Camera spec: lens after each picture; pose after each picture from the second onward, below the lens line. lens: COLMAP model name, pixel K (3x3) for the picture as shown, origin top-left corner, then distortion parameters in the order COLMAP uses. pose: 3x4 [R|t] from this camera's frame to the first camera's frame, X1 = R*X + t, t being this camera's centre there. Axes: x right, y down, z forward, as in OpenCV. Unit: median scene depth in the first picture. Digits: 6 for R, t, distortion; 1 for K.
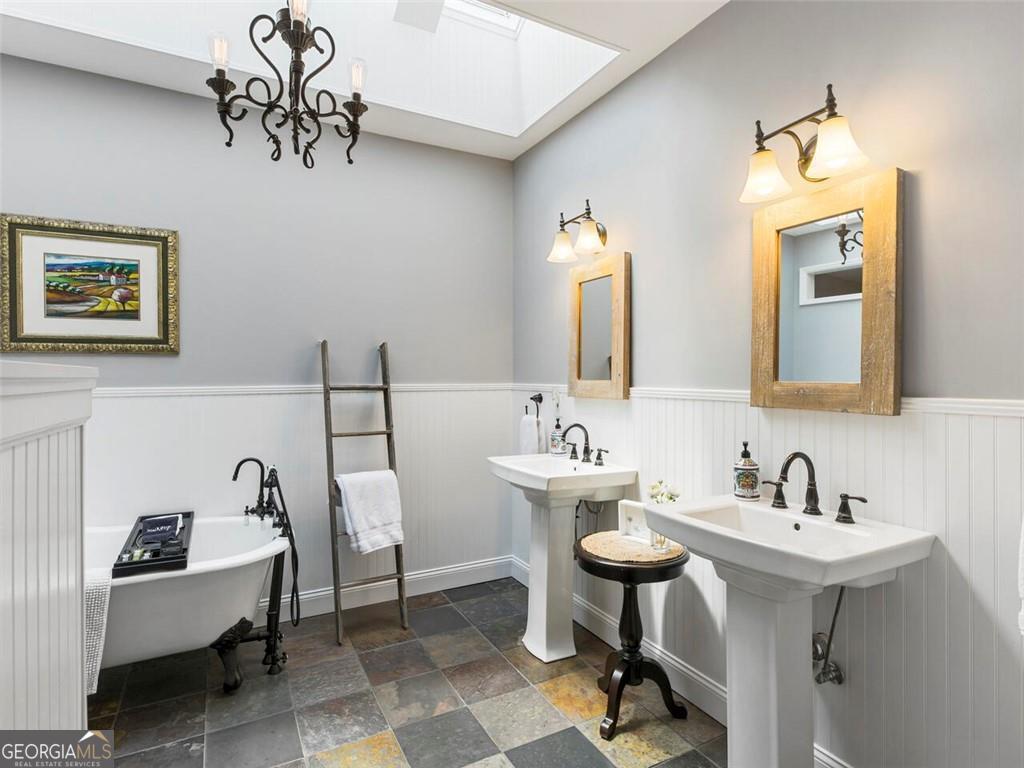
lens RADIAL K [[544.1, 0, 512.0], [0, 544.1, 384.0], [0, 0, 1]] dist [0.000768, -0.001627]
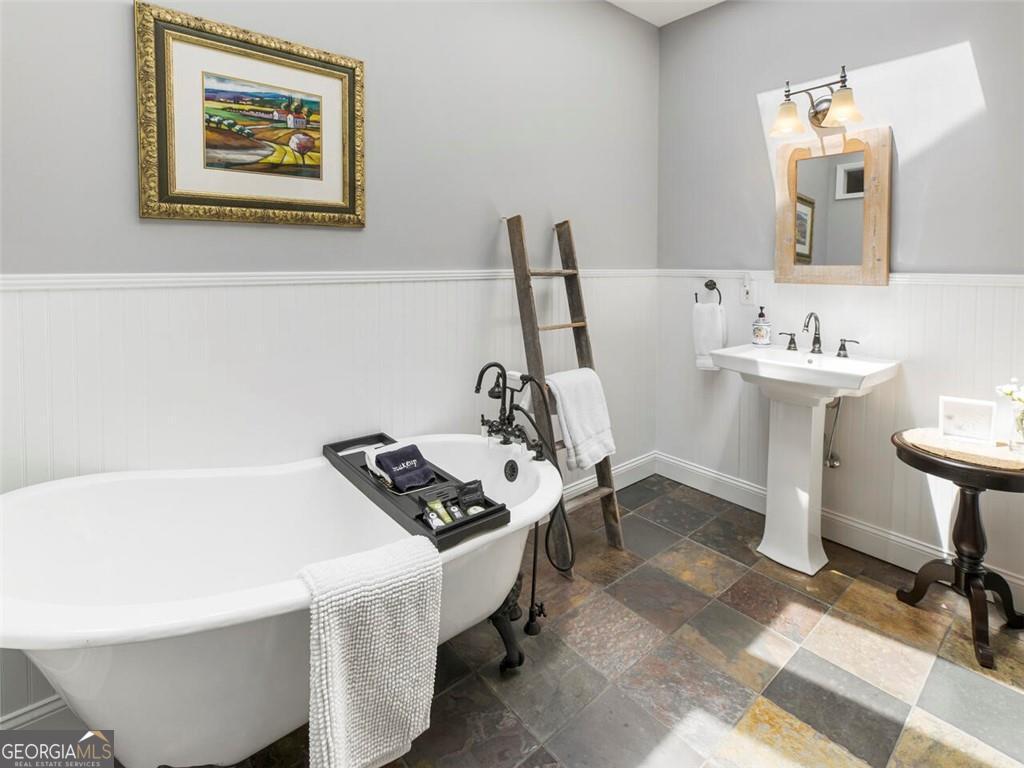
lens RADIAL K [[497.3, 0, 513.8], [0, 497.3, 288.0], [0, 0, 1]] dist [-0.003655, 0.000300]
pose [[0.979186, -0.004116, 0.202925, -0.574663], [-0.001972, 0.999554, 0.029793, 0.008016], [-0.202958, -0.029573, 0.978741, 0.293581]]
